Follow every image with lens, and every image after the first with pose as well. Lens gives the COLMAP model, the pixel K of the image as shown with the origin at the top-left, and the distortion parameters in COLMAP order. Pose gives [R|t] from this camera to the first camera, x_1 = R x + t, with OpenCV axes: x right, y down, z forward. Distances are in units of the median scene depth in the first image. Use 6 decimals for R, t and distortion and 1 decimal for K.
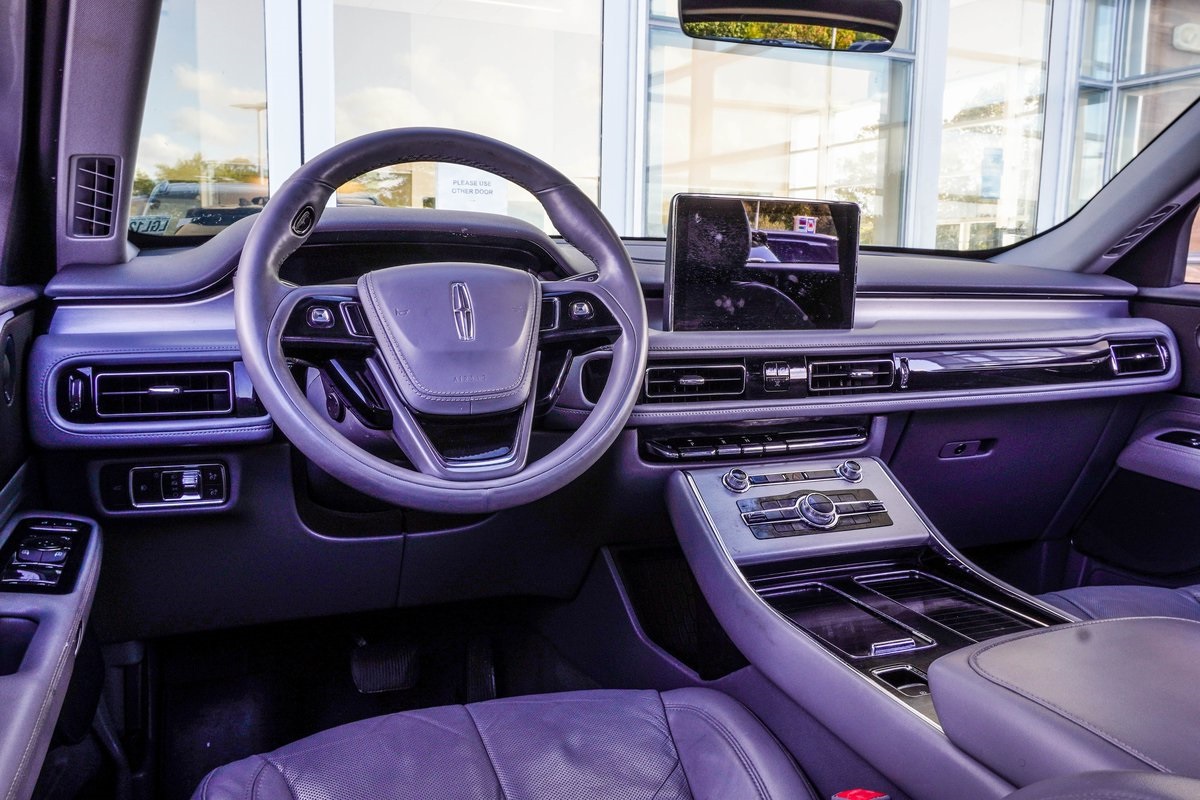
lens RADIAL K [[966.0, 0, 600.0], [0, 966.0, 400.0], [0, 0, 1]] dist [-0.015629, -0.001102]
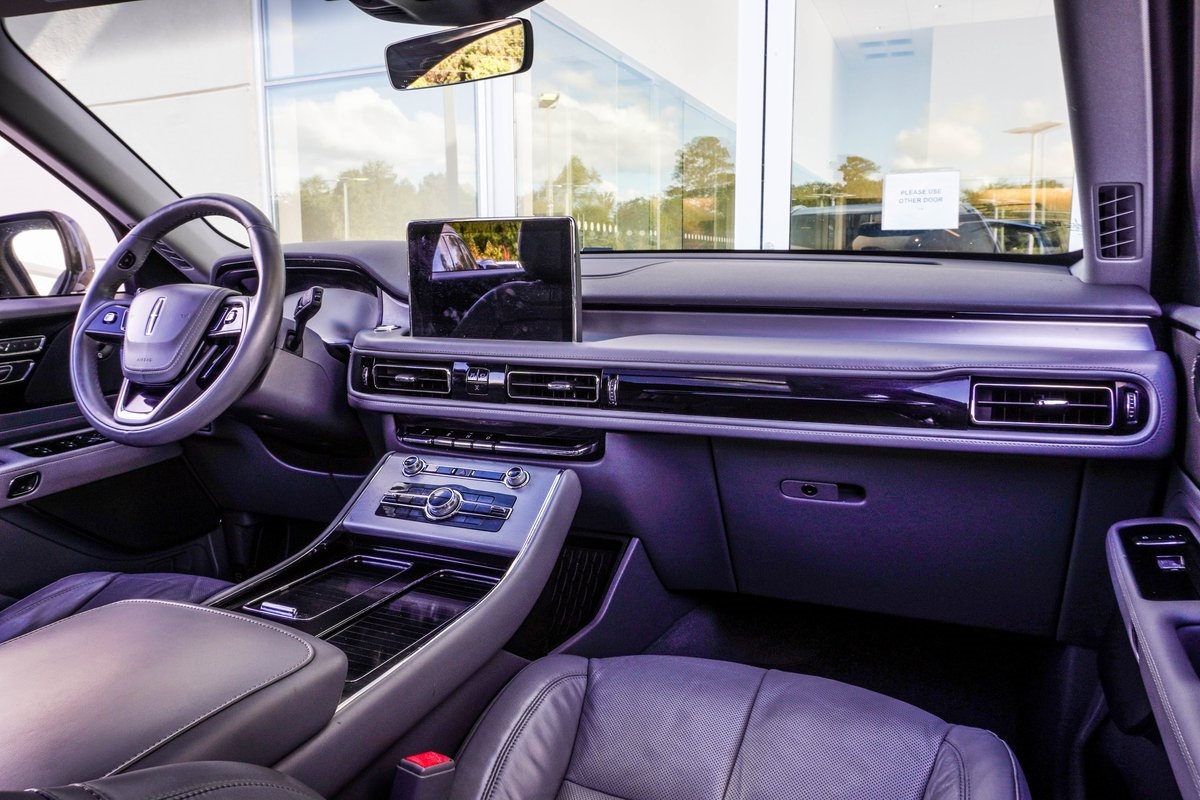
lens RADIAL K [[859.2, 0, 600.0], [0, 859.2, 400.0], [0, 0, 1]] dist [-0.034235, -0.000828]
pose [[0.697822, 0.094971, -0.709947, 1.106455], [-0.086094, 0.995106, 0.048493, -0.070844], [0.711078, 0.027283, 0.702584, 0.466134]]
